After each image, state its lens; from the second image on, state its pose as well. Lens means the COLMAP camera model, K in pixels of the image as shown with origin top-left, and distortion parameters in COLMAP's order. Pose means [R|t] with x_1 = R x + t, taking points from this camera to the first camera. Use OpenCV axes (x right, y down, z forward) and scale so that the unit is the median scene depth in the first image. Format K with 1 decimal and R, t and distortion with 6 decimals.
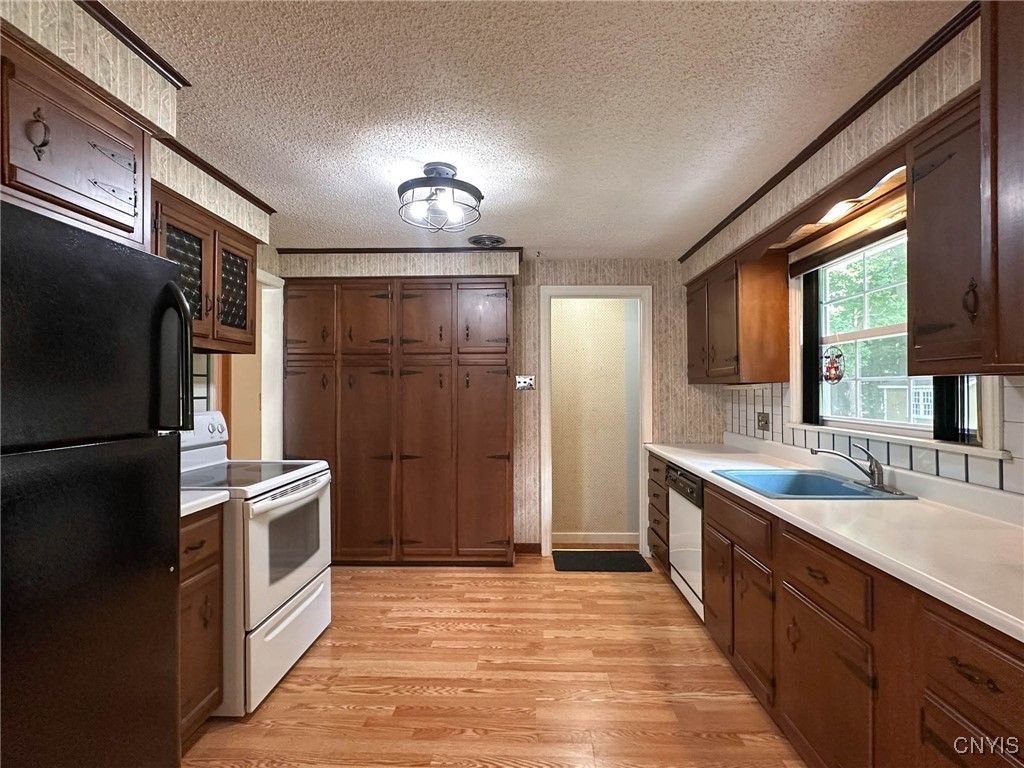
lens RADIAL K [[486.1, 0, 512.0], [0, 486.1, 384.0], [0, 0, 1]] dist [-0.002075, -0.000595]
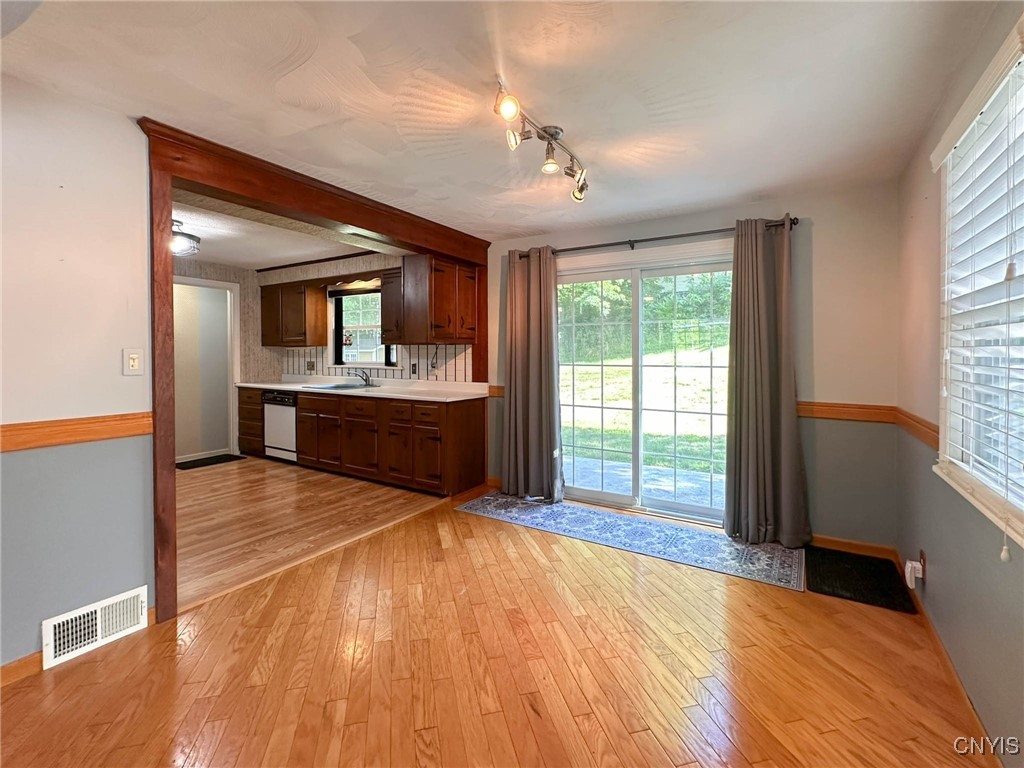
lens RADIAL K [[461.6, 0, 514.2], [0, 461.6, 360.7], [0, 0, 1]] dist [-0.000115, 0.000560]
pose [[0.490176, -0.010644, 0.871558, -0.872573], [-0.012238, 0.999743, 0.019093, 0.013005], [-0.871537, -0.020025, 0.489920, -0.780419]]
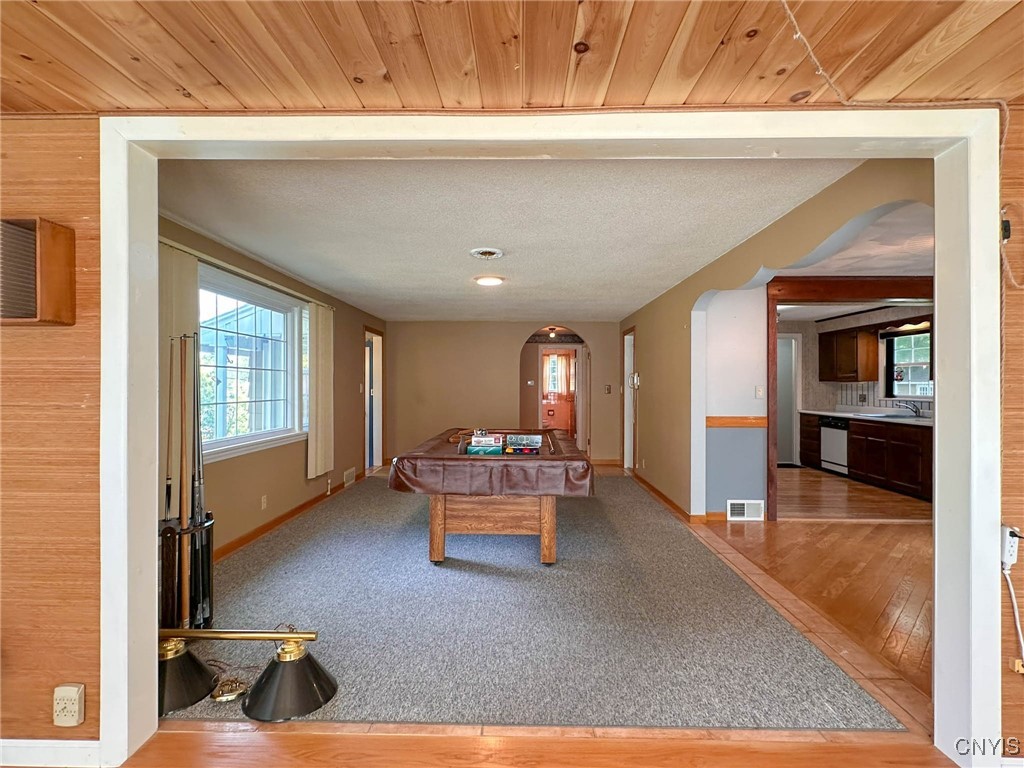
lens RADIAL K [[502.9, 0, 512.0], [0, 502.9, 384.0], [0, 0, 1]] dist [0.004767, 0.000807]
pose [[0.999842, 0.005710, 0.016820, -1.452470], [-0.005900, 0.999919, 0.011307, -0.007721], [-0.016754, -0.011404, 0.999795, -1.666163]]
